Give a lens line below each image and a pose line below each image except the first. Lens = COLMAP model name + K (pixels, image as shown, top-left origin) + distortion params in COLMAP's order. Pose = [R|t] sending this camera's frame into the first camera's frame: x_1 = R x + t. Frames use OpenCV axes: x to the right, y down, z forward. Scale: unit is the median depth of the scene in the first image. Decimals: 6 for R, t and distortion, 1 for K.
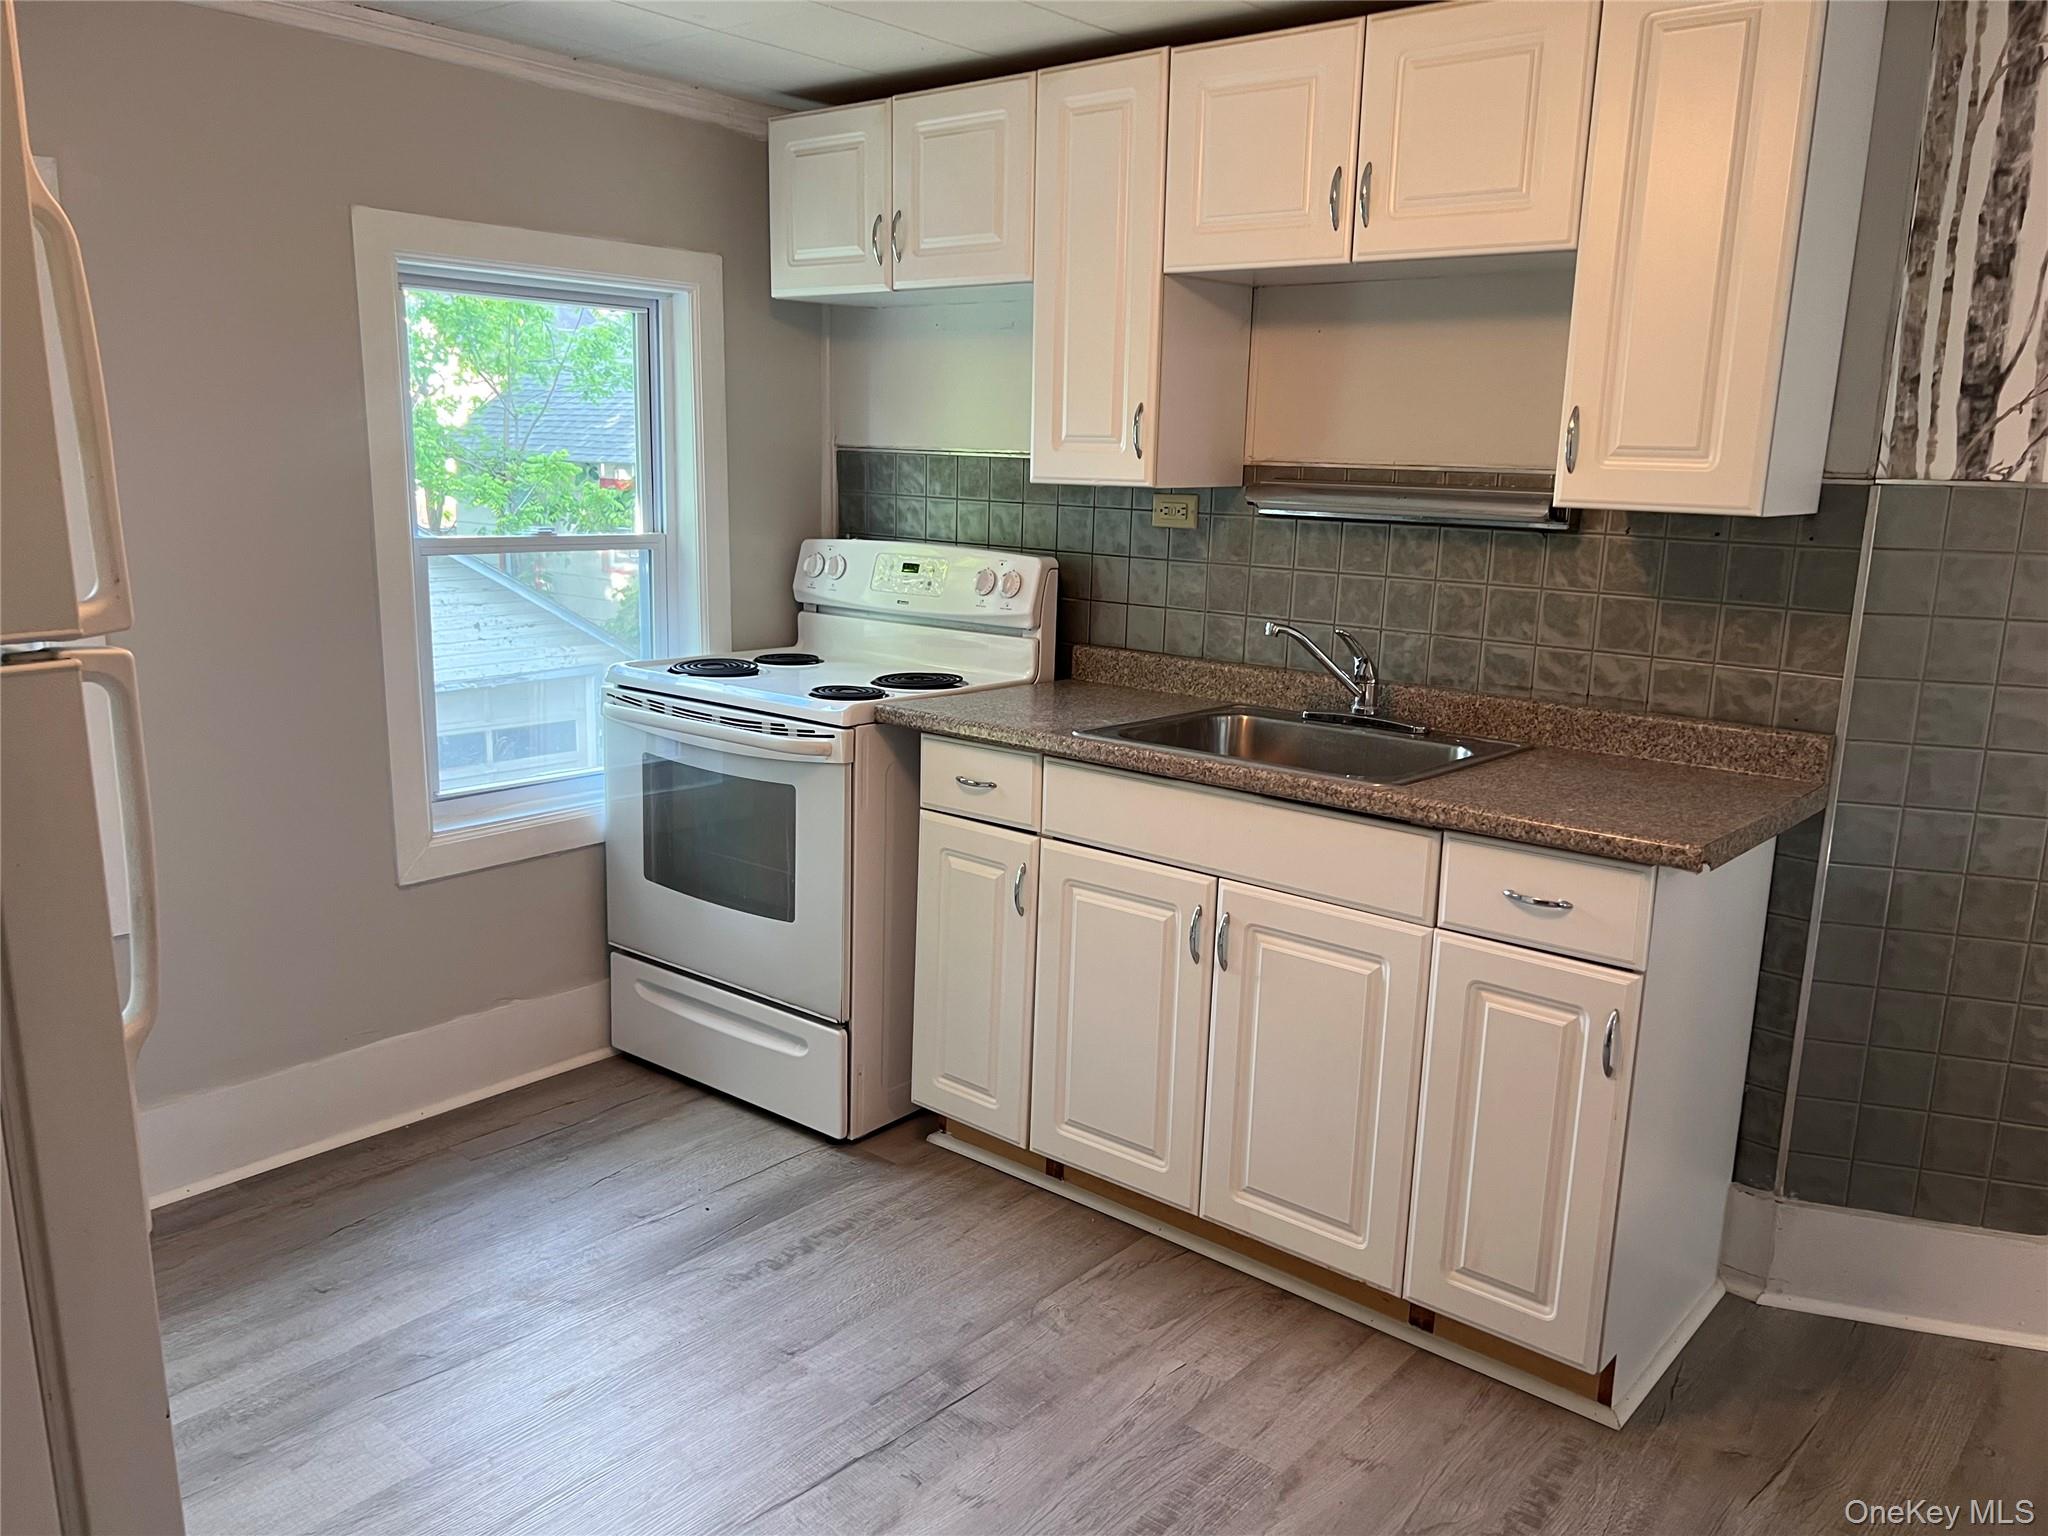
lens RADIAL K [[1566.0, 0, 1027.1], [0, 1566.0, 774.1], [0, 0, 1]] dist [0.005402, -0.004974]
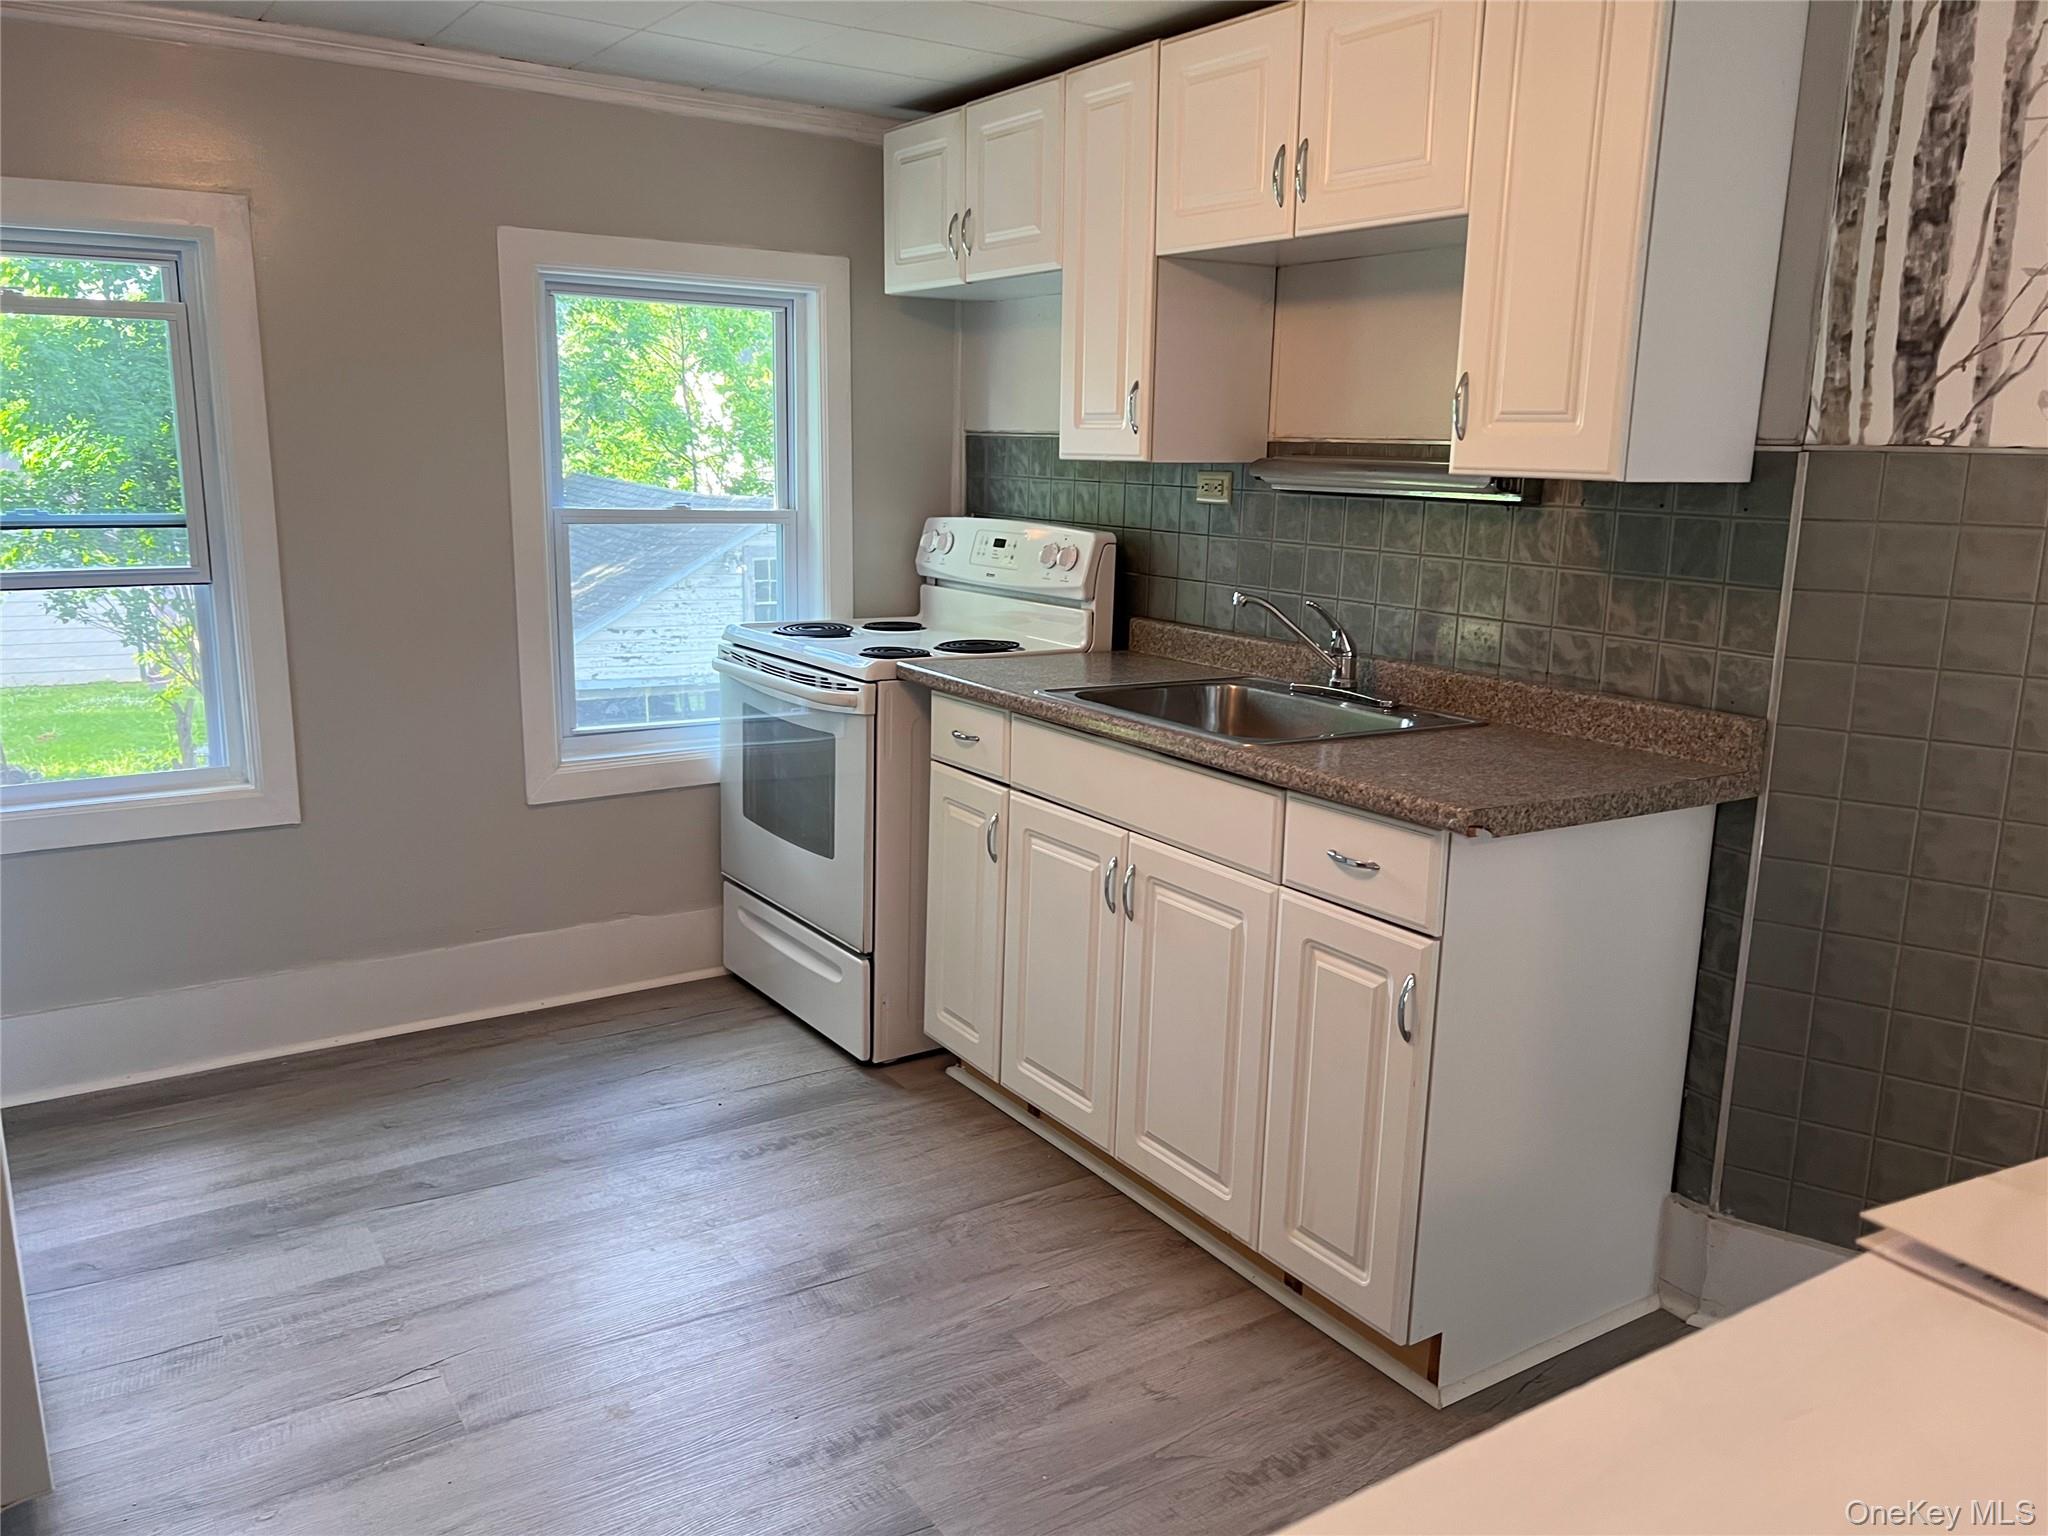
lens RADIAL K [[1562.3, 0, 1020.5], [0, 1562.3, 760.2], [0, 0, 1]] dist [0.004723, -0.003394]
pose [[0.958457, 0.052018, -0.280454, 0.313850], [-0.055196, 0.998470, -0.003439, 0.024467], [0.279846, 0.018776, 0.959861, -0.018662]]
